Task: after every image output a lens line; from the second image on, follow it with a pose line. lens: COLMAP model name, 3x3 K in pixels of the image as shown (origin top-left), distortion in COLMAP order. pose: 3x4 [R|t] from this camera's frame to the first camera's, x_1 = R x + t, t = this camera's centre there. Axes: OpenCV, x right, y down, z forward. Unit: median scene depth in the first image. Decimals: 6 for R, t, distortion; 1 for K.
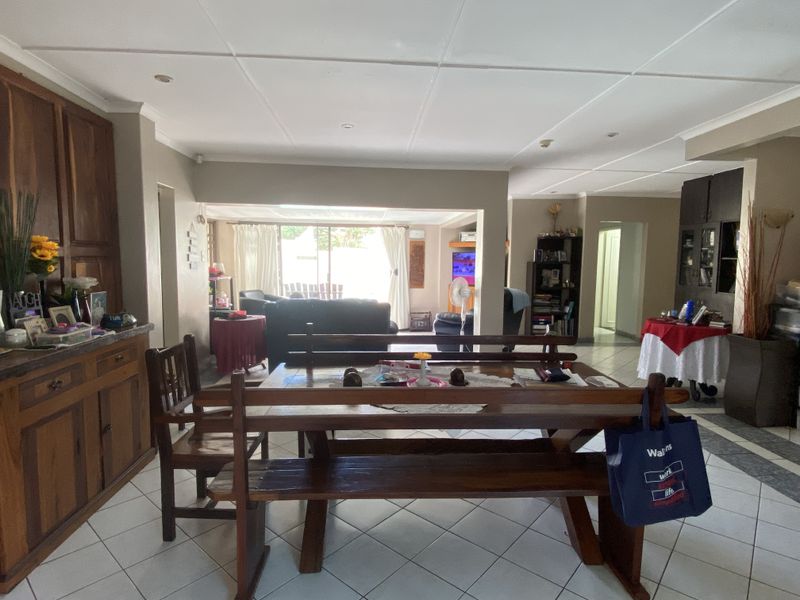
lens RADIAL K [[444.2, 0, 400.0], [0, 444.2, 300.0], [0, 0, 1]] dist [0.078254, -0.084665]
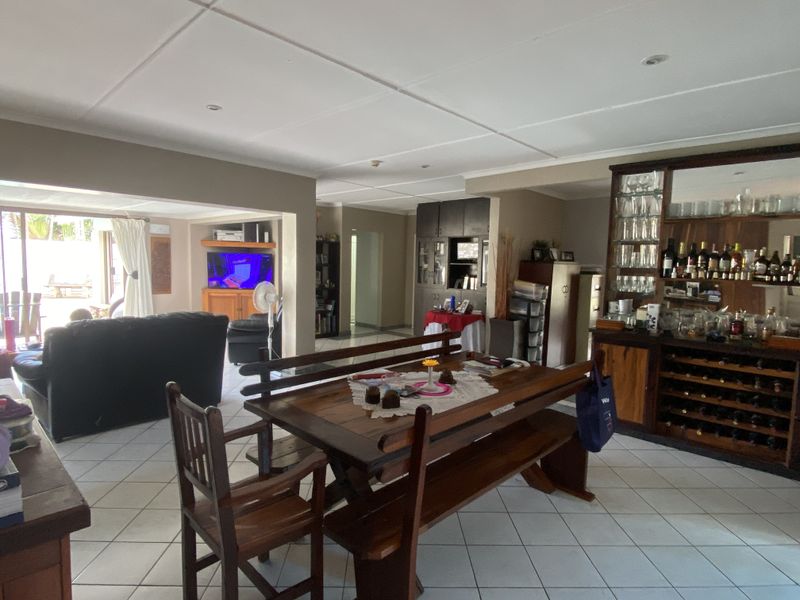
lens RADIAL K [[444.2, 0, 400.0], [0, 444.2, 300.0], [0, 0, 1]] dist [0.078254, -0.084665]
pose [[0.731016, -0.053381, 0.680269, -0.281453], [0.046453, 0.998516, 0.028436, -0.023699], [-0.680778, 0.010813, 0.732410, 0.096946]]
